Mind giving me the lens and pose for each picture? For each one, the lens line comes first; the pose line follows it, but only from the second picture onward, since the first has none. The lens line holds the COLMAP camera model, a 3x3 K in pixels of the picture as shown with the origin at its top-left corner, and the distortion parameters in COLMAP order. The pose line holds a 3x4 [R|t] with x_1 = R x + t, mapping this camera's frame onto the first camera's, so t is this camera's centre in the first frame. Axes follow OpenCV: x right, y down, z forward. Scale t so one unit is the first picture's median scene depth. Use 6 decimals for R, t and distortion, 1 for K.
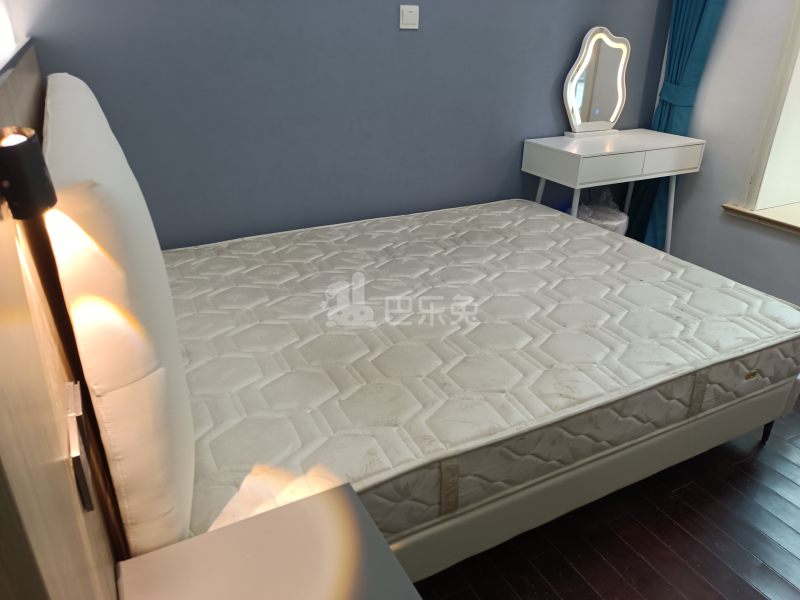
lens RADIAL K [[549.3, 0, 399.6], [0, 549.3, 296.2], [0, 0, 1]] dist [0.026635, -0.003356]
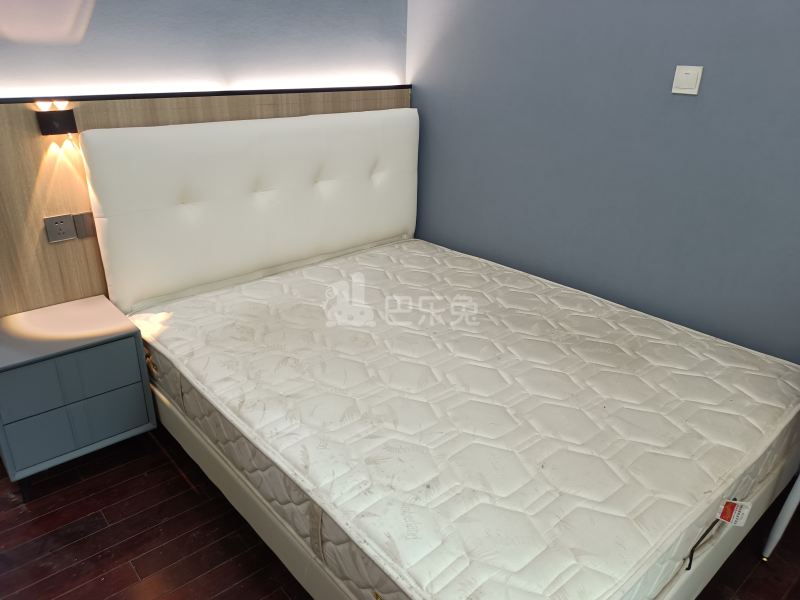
lens RADIAL K [[549.3, 0, 404.0], [0, 549.3, 294.5], [0, 0, 1]] dist [0.026635, -0.003356]
pose [[0.291014, 0.377455, -0.879112, 0.733921], [-0.441275, 0.868260, 0.226720, -0.235802], [0.848874, 0.321952, 0.419238, 0.409305]]
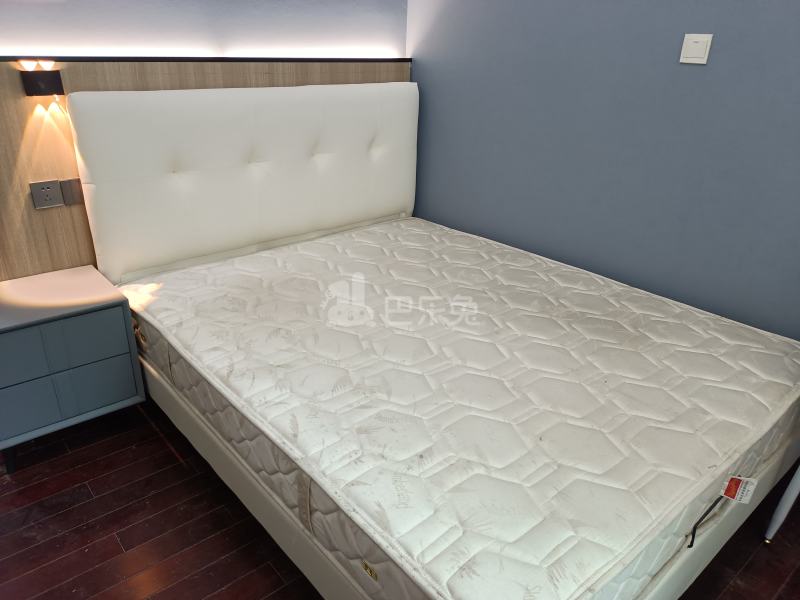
lens RADIAL K [[549.3, 0, 401.3], [0, 549.3, 294.6], [0, 0, 1]] dist [0.026635, -0.003356]
pose [[0.283337, 0.395752, -0.873556, 0.724919], [-0.450674, 0.858985, 0.242975, -0.210290], [0.846530, 0.324845, 0.421738, 0.431146]]
